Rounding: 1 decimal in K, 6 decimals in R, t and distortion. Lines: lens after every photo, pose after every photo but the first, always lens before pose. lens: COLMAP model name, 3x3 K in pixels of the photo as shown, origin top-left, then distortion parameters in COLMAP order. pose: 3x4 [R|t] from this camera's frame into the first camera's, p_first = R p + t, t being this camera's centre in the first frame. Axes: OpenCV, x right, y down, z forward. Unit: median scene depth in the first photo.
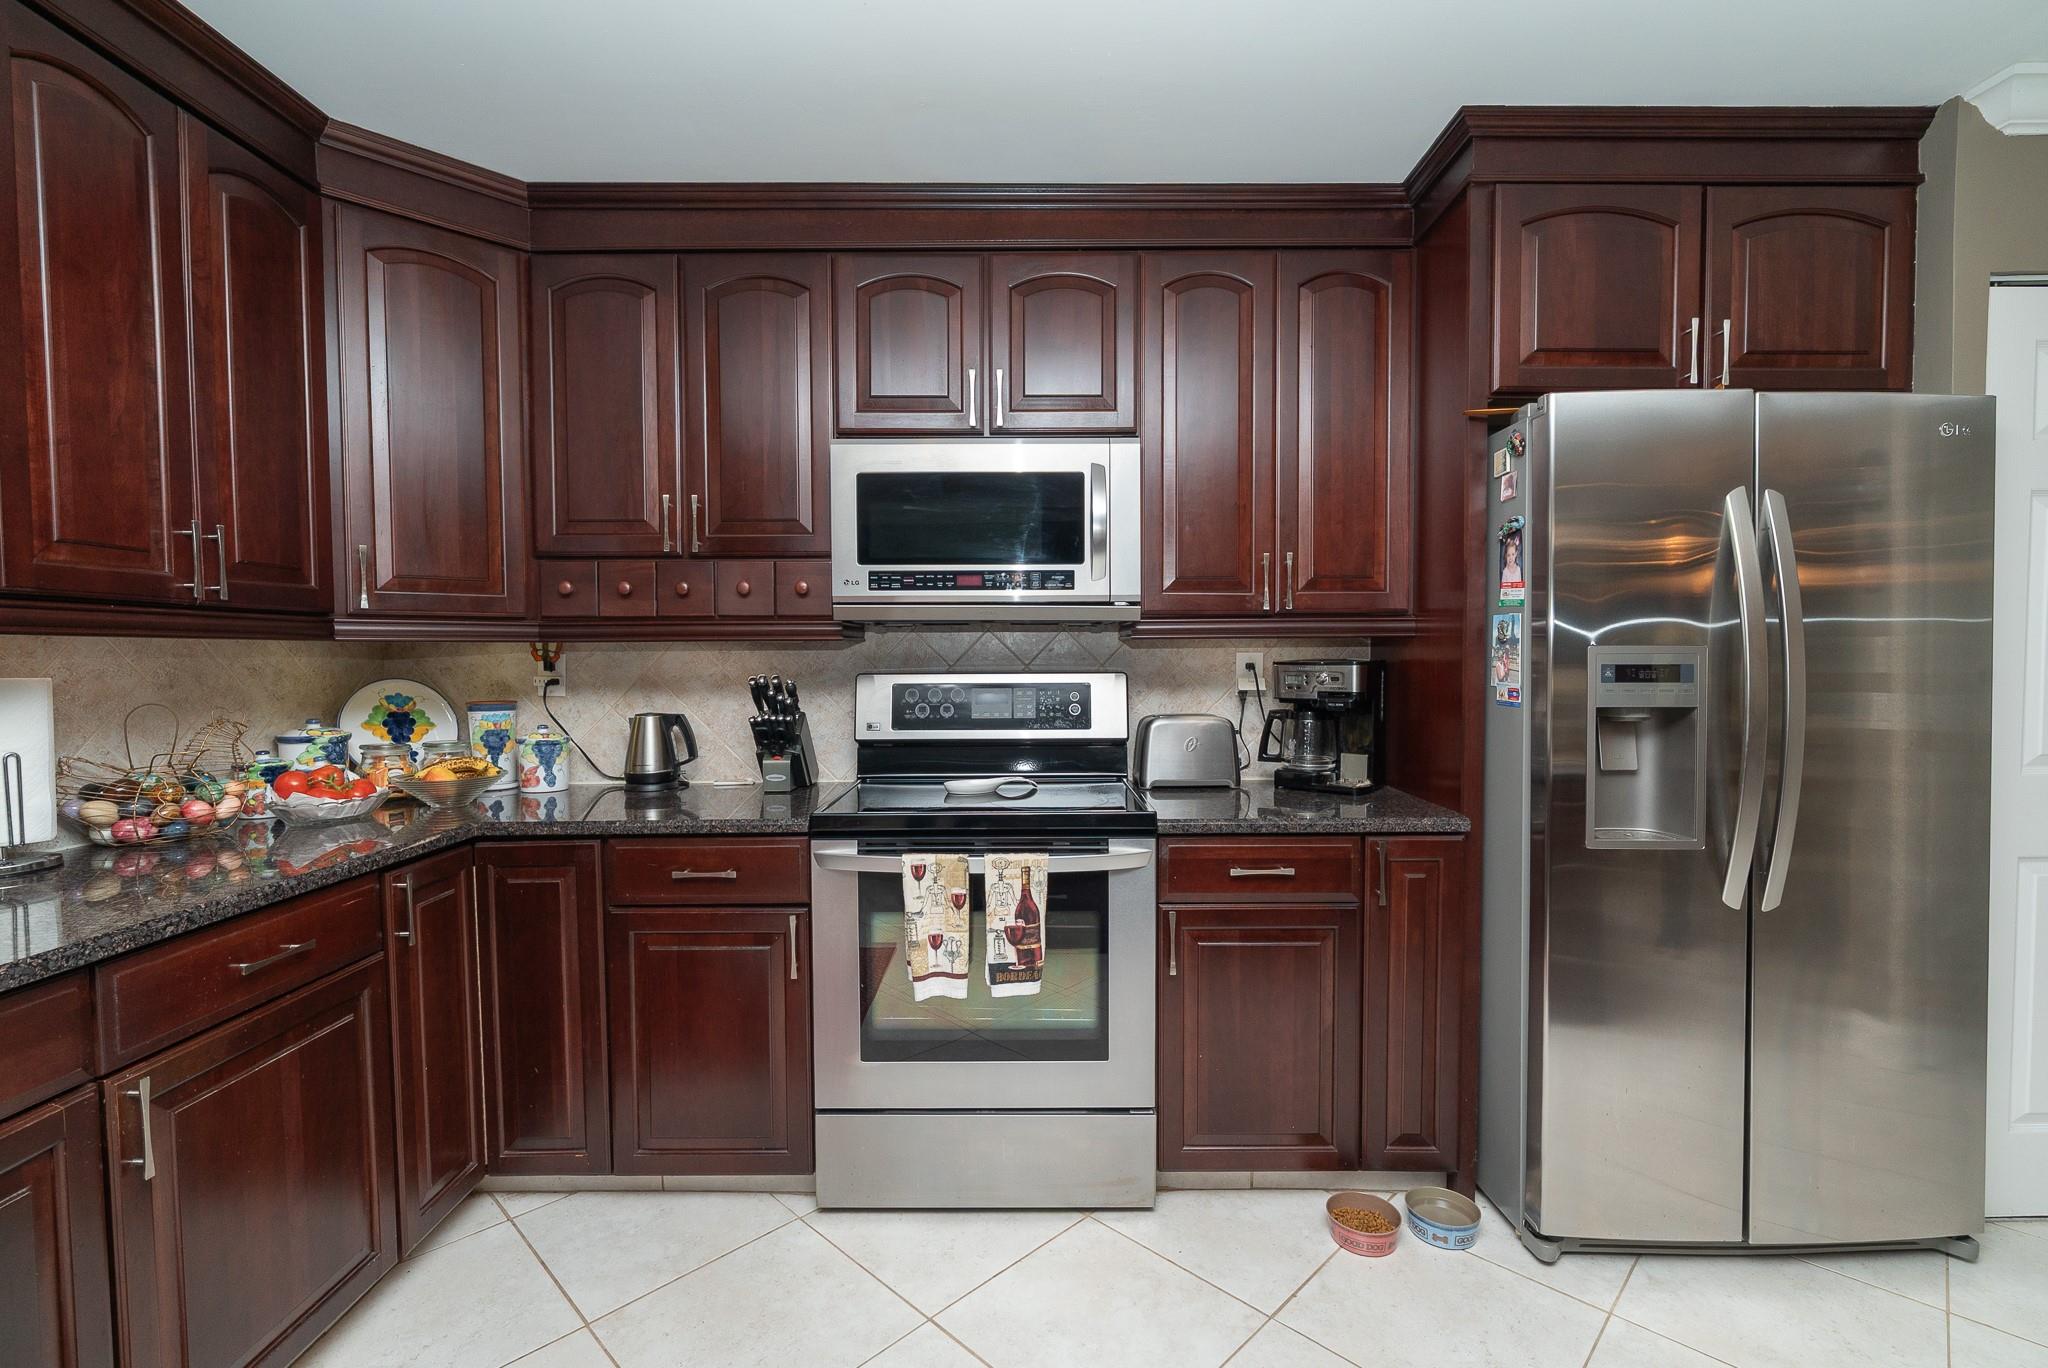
lens RADIAL K [[925.0, 0, 1023.1], [0, 925.0, 690.0], [0, 0, 1]] dist [-0.009101, 0.004590]
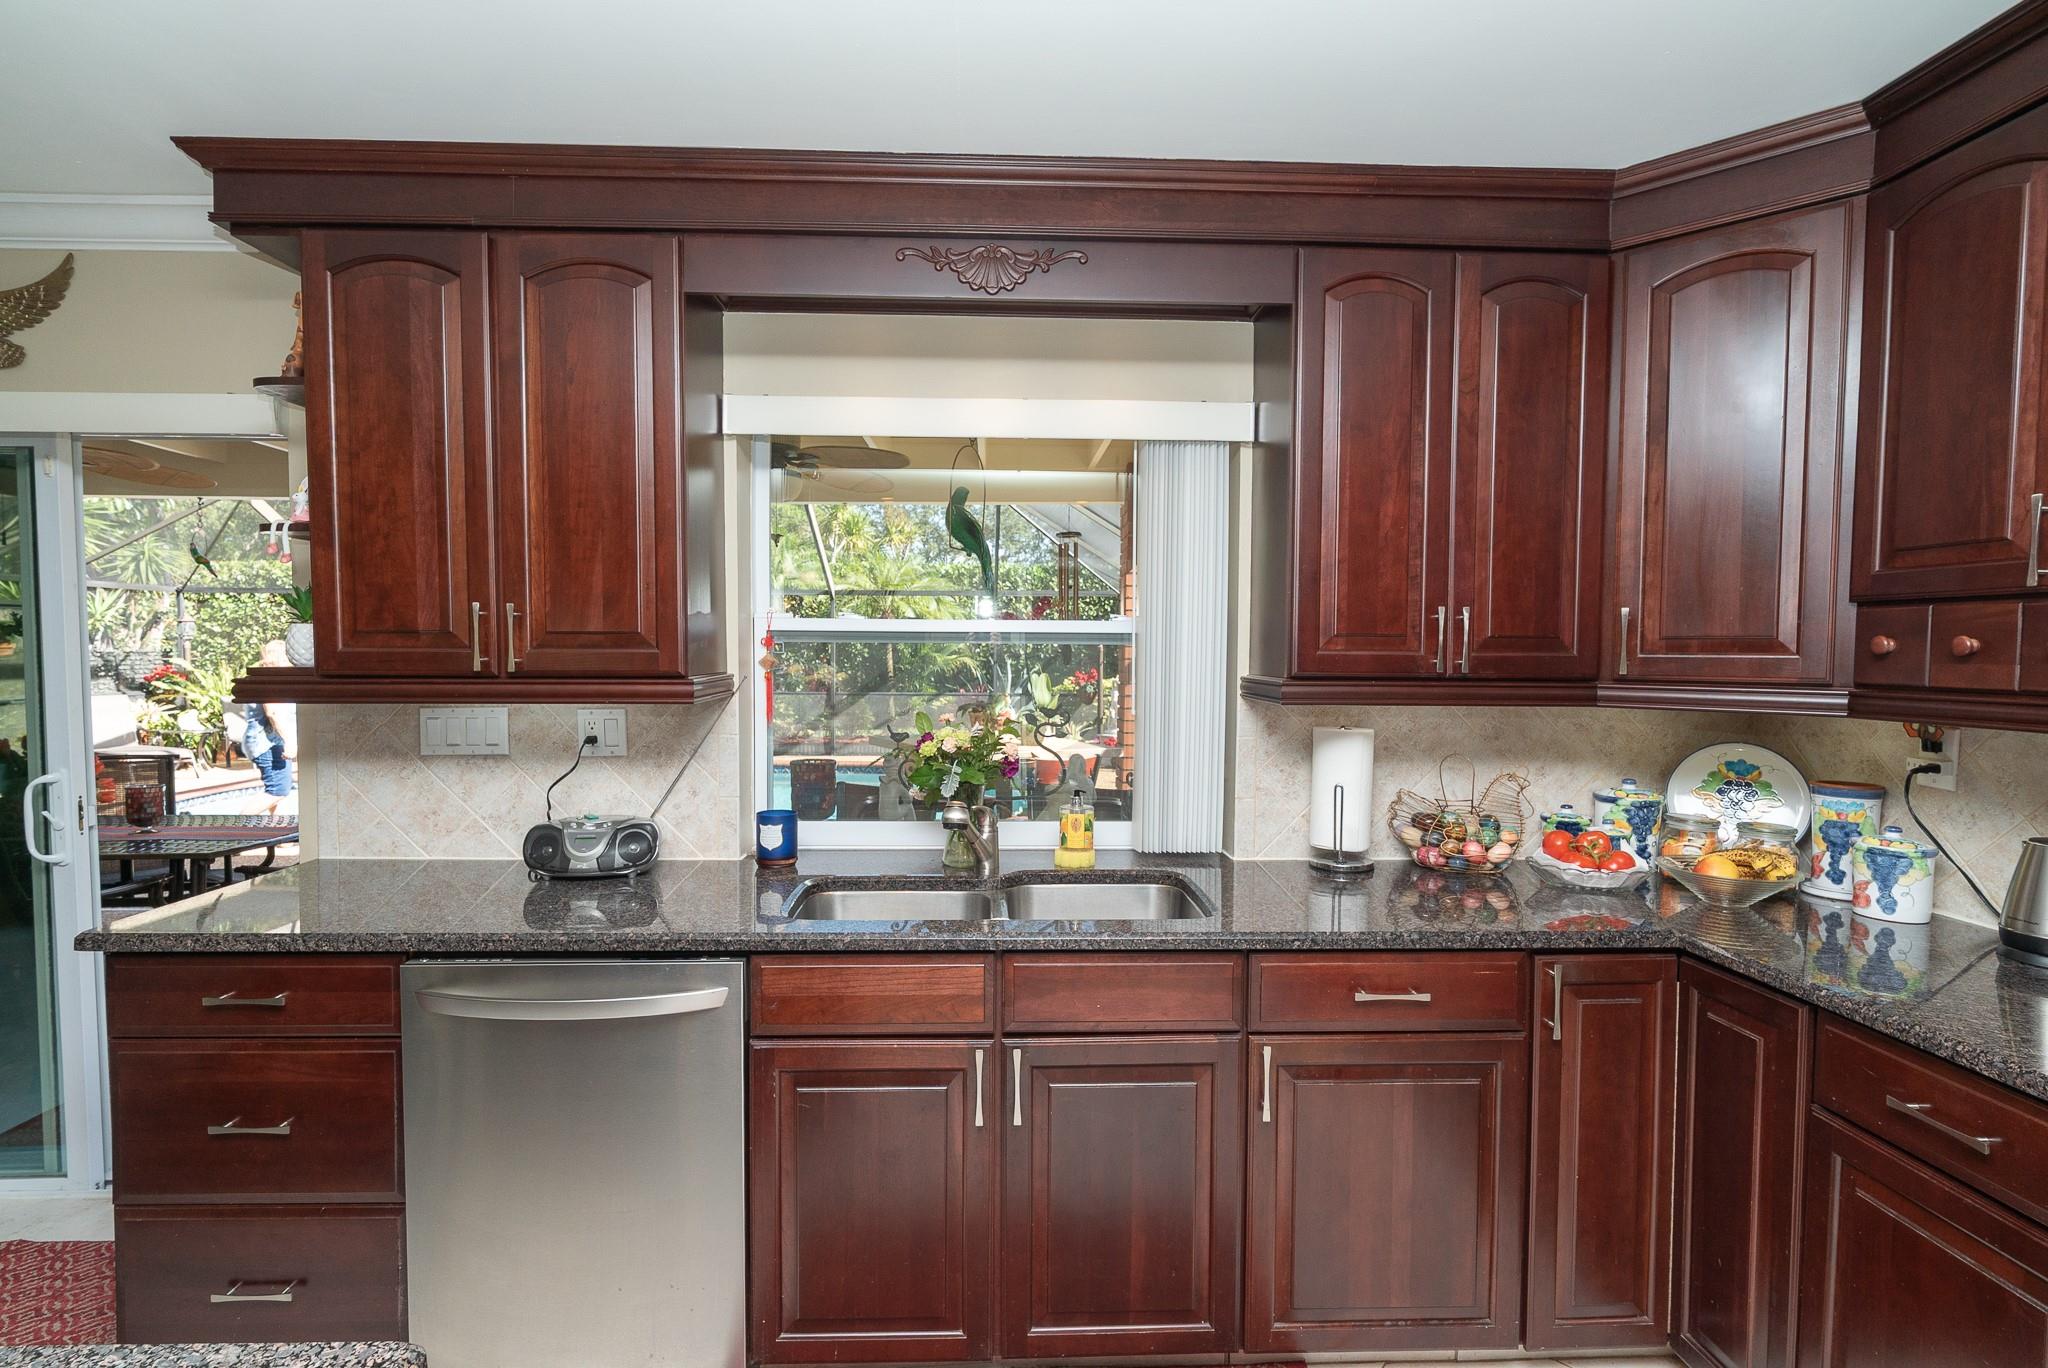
lens RADIAL K [[984.7, 0, 1027.1], [0, 984.7, 691.3], [0, 0, 1]] dist [-0.001736, -0.000724]
pose [[0.039241, 0.049270, -0.998014, 0.267080], [-0.046129, 0.997808, 0.047446, -0.089643], [0.998164, 0.044176, 0.041428, 0.343910]]
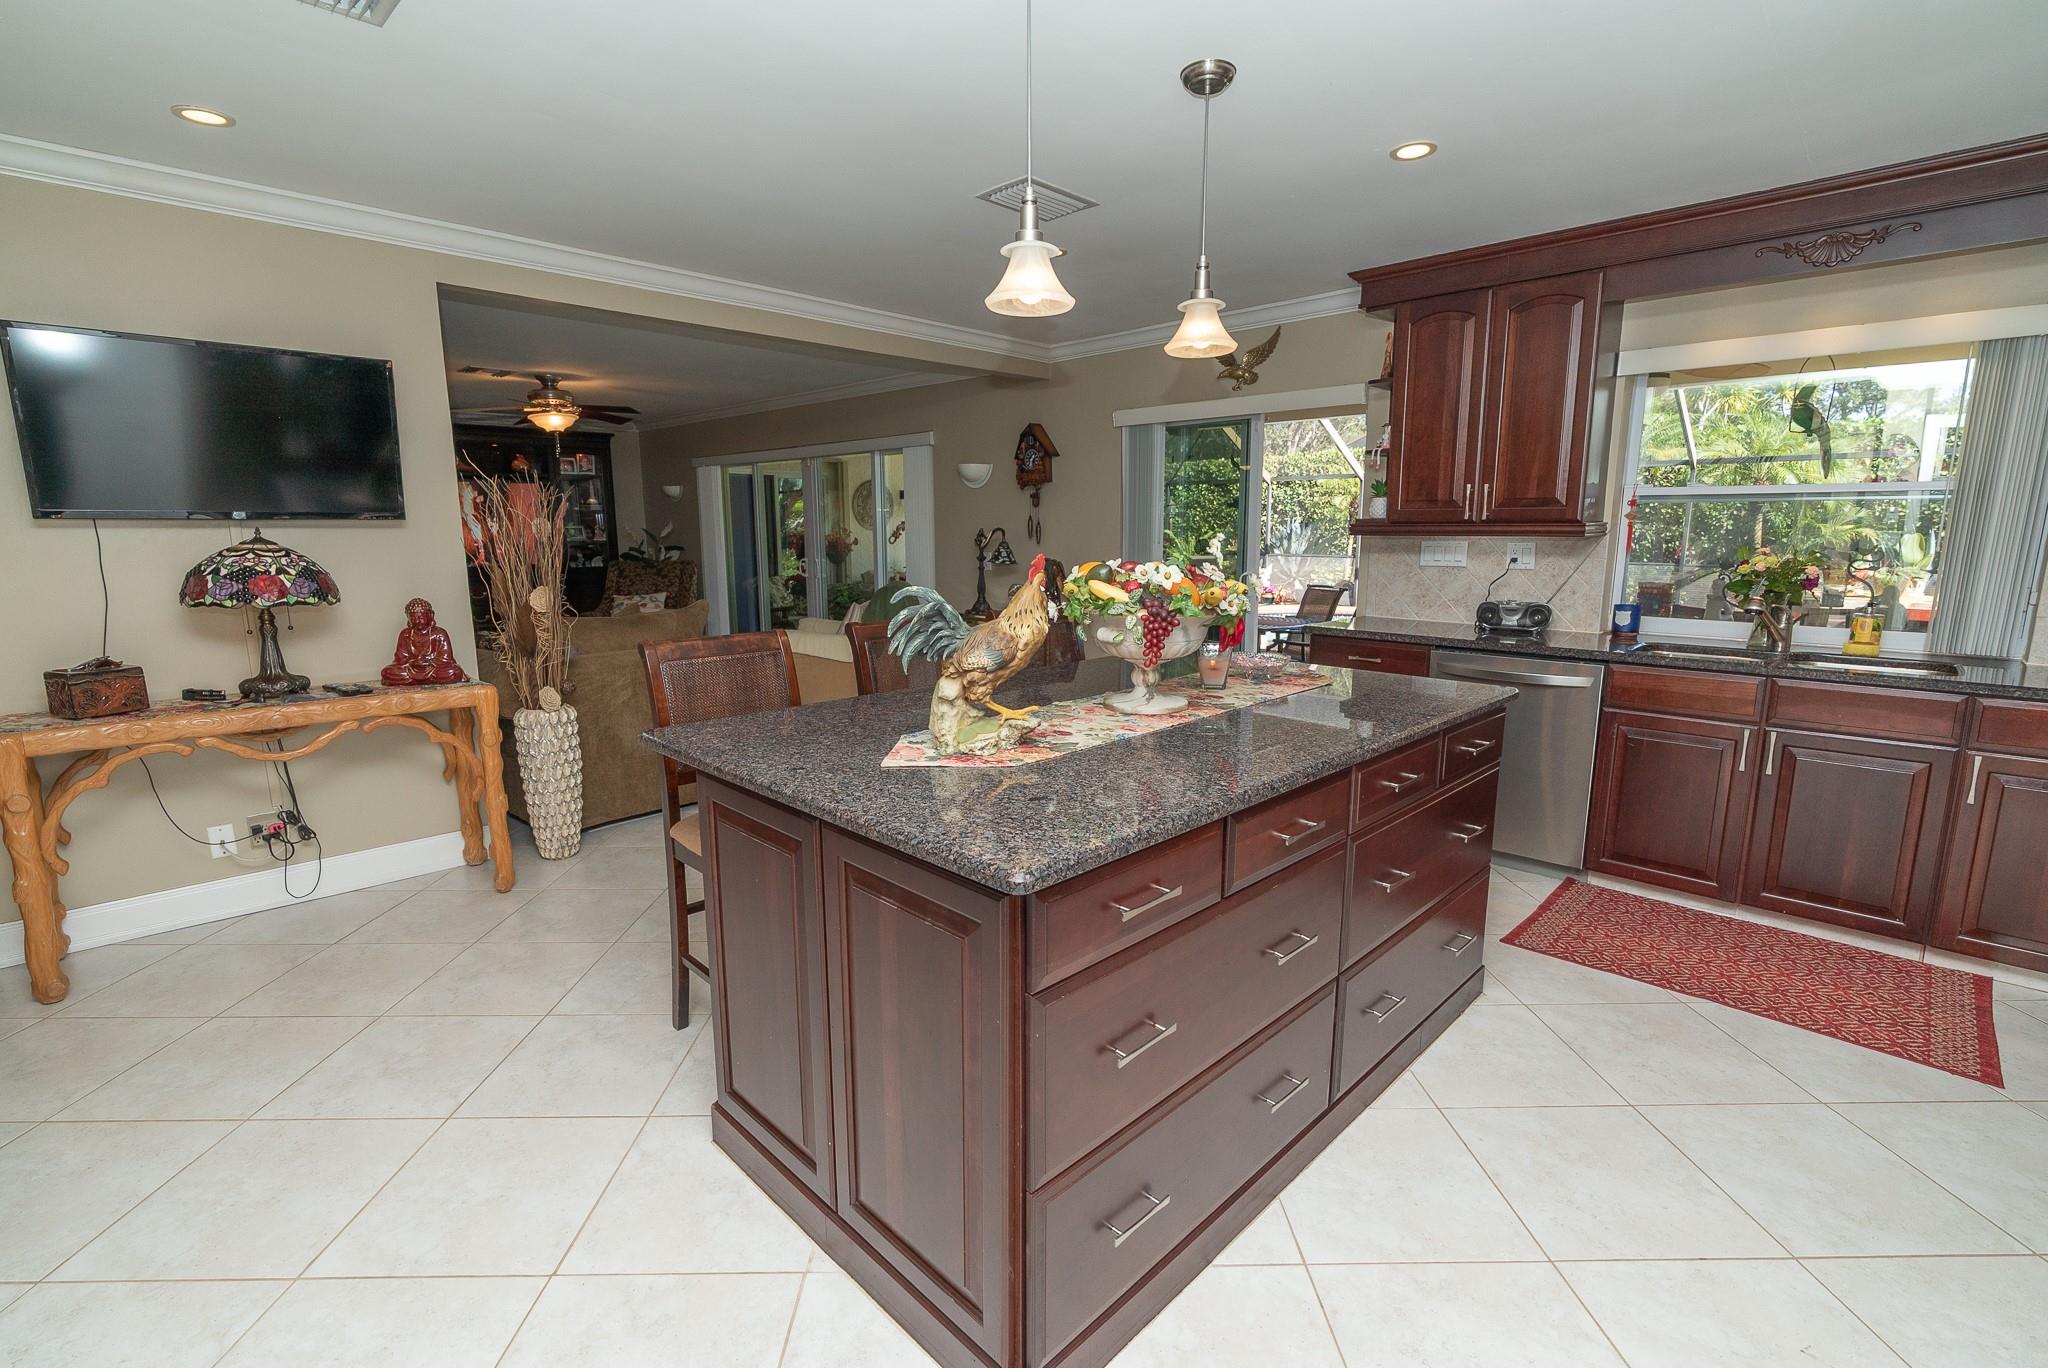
lens RADIAL K [[925.0, 0, 1024.7], [0, 925.0, 686.3], [0, 0, 1]] dist [-0.009101, 0.004590]
pose [[-0.698872, 0.130712, -0.703202, 1.201556], [-0.023017, 0.978540, 0.204768, -0.069274], [0.714876, 0.159292, -0.680865, 0.511111]]
